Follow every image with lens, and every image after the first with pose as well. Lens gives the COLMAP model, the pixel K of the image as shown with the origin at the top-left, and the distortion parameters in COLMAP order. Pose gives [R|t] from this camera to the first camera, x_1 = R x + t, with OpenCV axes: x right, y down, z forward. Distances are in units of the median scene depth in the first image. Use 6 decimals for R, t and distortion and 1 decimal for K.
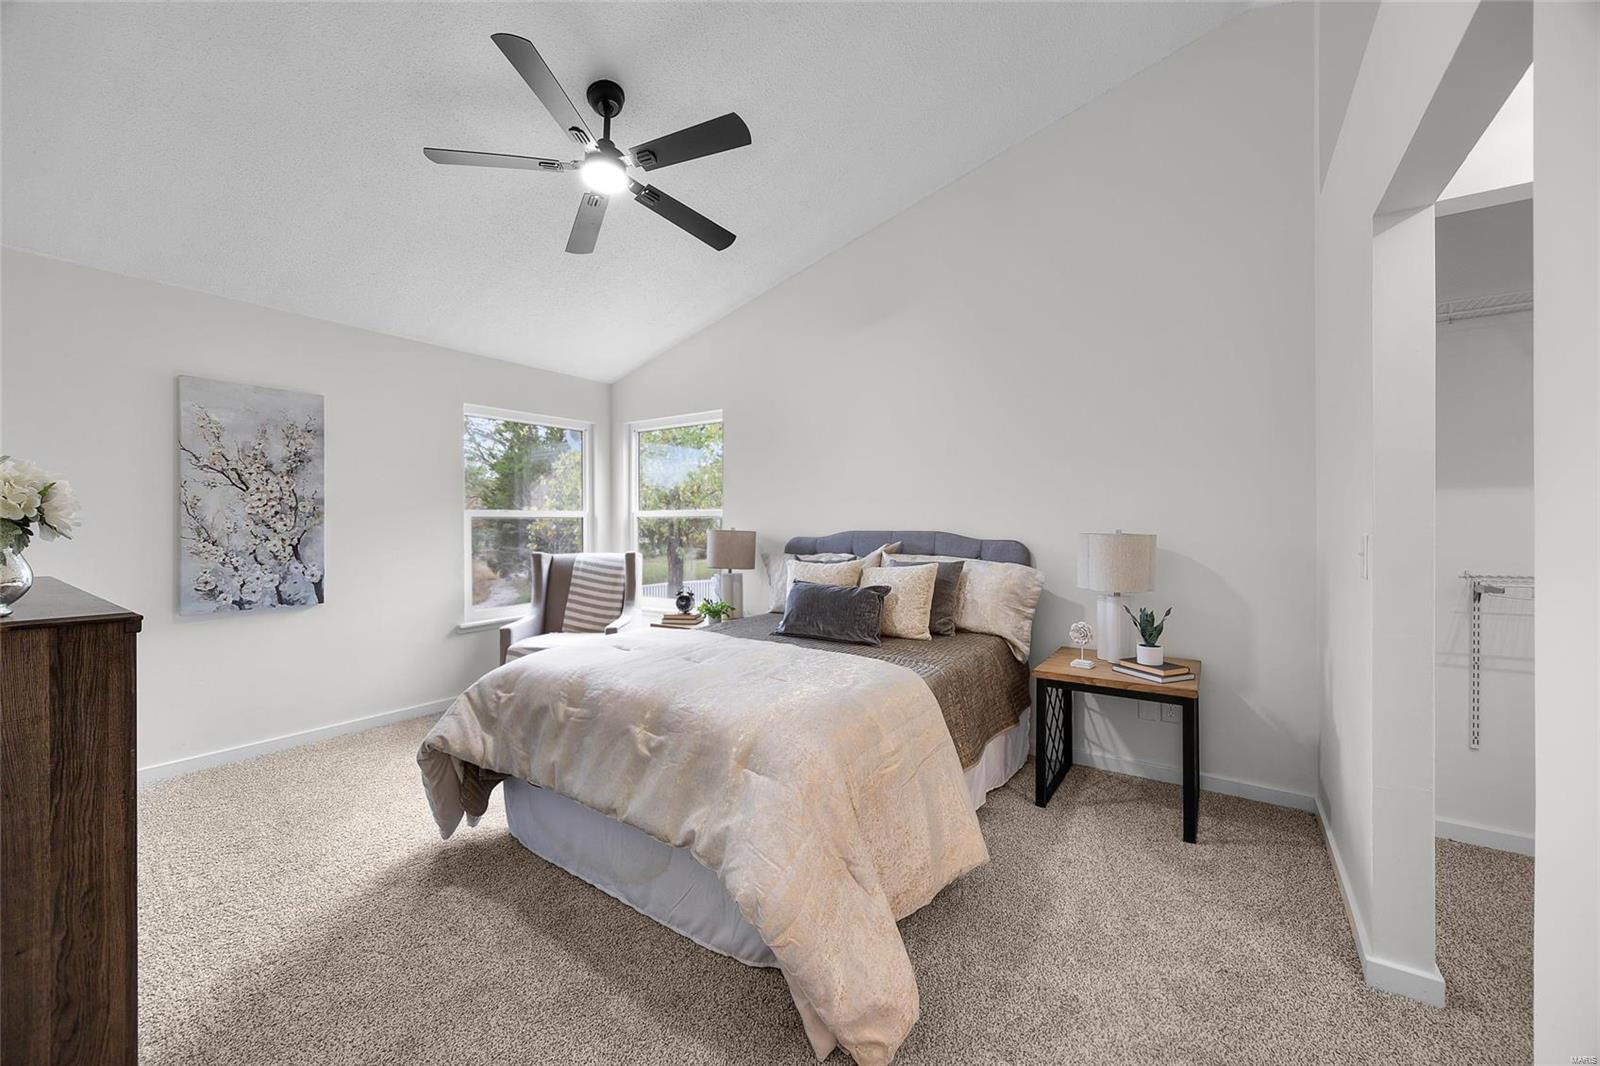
lens RADIAL K [[618.8, 0, 794.4], [0, 618.8, 521.9], [0, 0, 1]] dist [0.001216, -0.001286]
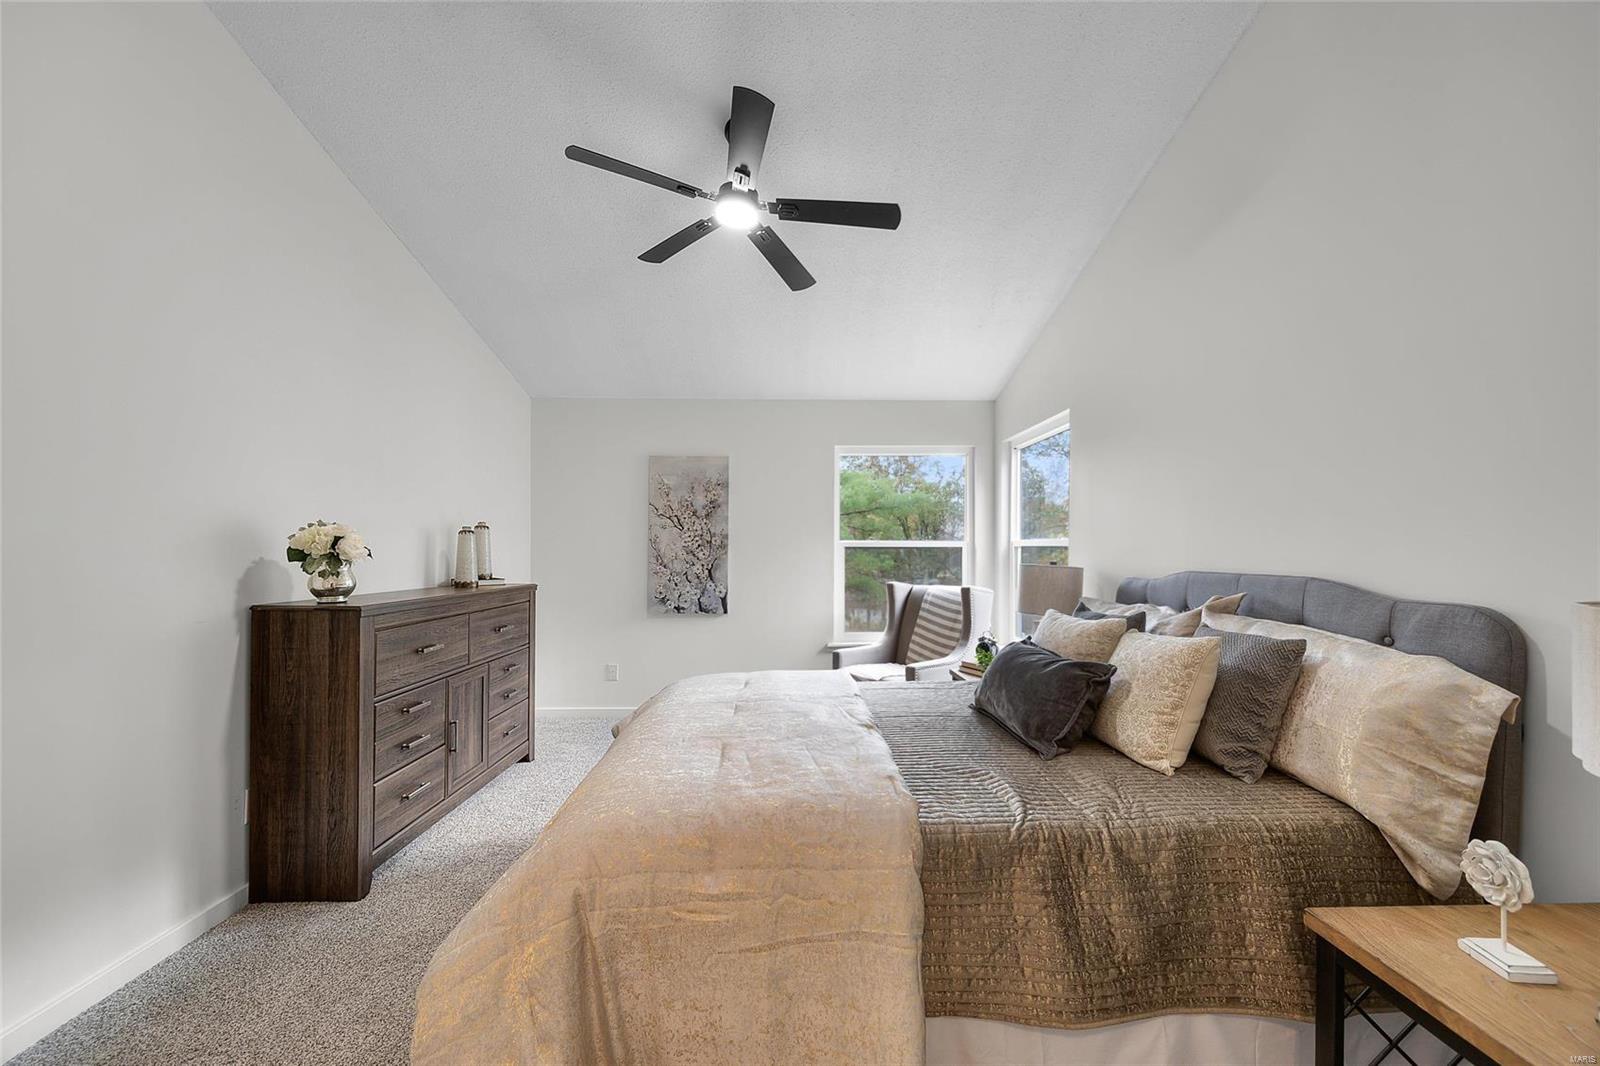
lens RADIAL K [[618.8, 0, 800.4], [0, 618.8, 549.3], [0, 0, 1]] dist [0.001216, -0.001286]
pose [[0.584916, 0.001854, -0.811092, 0.417768], [-0.002081, 0.999998, 0.000785, -0.007771], [0.811091, 0.001229, 0.584918, 0.365819]]
